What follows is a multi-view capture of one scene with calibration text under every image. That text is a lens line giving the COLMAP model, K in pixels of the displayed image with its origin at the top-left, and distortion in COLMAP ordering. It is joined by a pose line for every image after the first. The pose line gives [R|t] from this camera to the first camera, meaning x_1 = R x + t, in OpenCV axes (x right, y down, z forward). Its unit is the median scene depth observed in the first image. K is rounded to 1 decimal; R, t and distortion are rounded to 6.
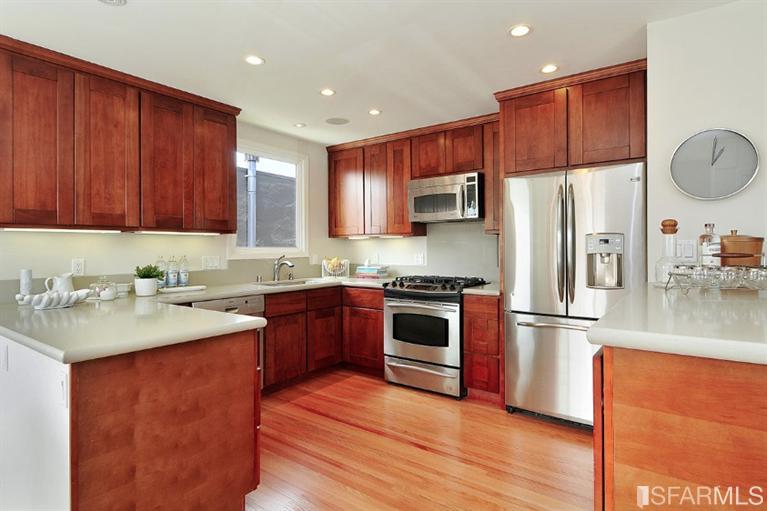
lens RADIAL K [[412.6, 0, 391.4], [0, 412.6, 249.2], [0, 0, 1]] dist [-0.005701, -0.008034]
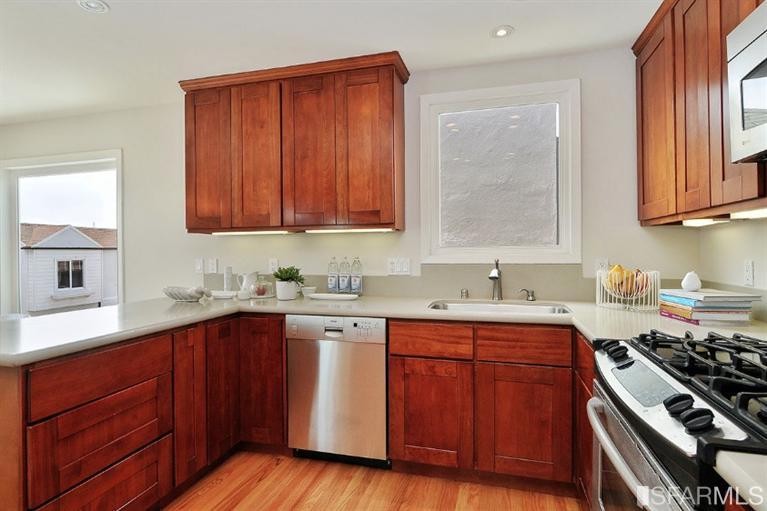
lens RADIAL K [[412.6, 0, 378.3], [0, 412.6, 250.7], [0, 0, 1]] dist [-0.005701, -0.008034]
pose [[0.335586, 0.002778, -0.942006, 0.295976], [0.003402, 0.999986, 0.004161, -0.000945], [0.942004, -0.004601, 0.335571, 0.743229]]
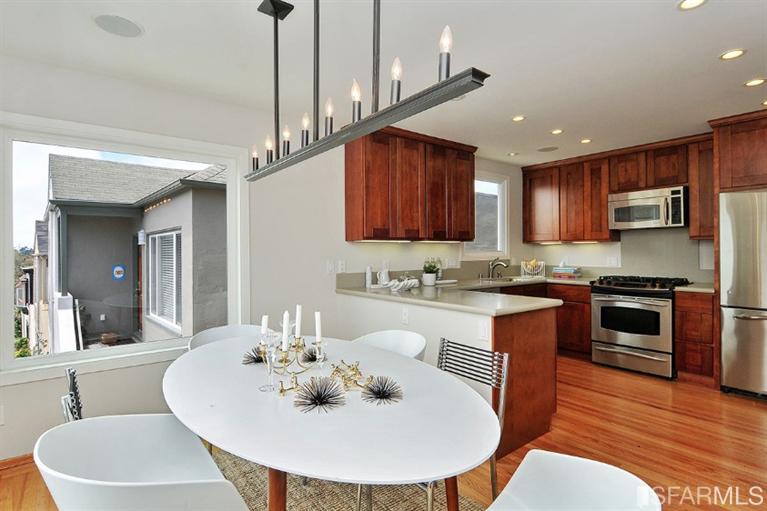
lens RADIAL K [[412.6, 0, 375.2], [0, 412.6, 252.2], [0, 0, 1]] dist [-0.005701, -0.008034]
pose [[0.956609, -0.000044, -0.291375, -0.298765], [0.000518, 0.999999, 0.001550, -0.005425], [0.291375, -0.001634, 0.956608, -0.367445]]
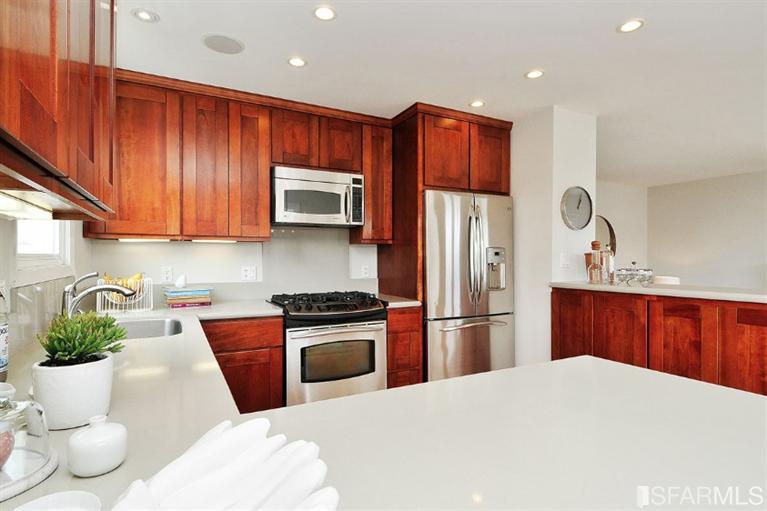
lens RADIAL K [[412.6, 0, 388.7], [0, 412.6, 259.2], [0, 0, 1]] dist [-0.005701, -0.008034]
pose [[0.427342, -0.003053, 0.904085, -0.636667], [-0.002457, 0.999987, 0.004538, -0.005313], [-0.904087, -0.004161, 0.427329, 0.600438]]
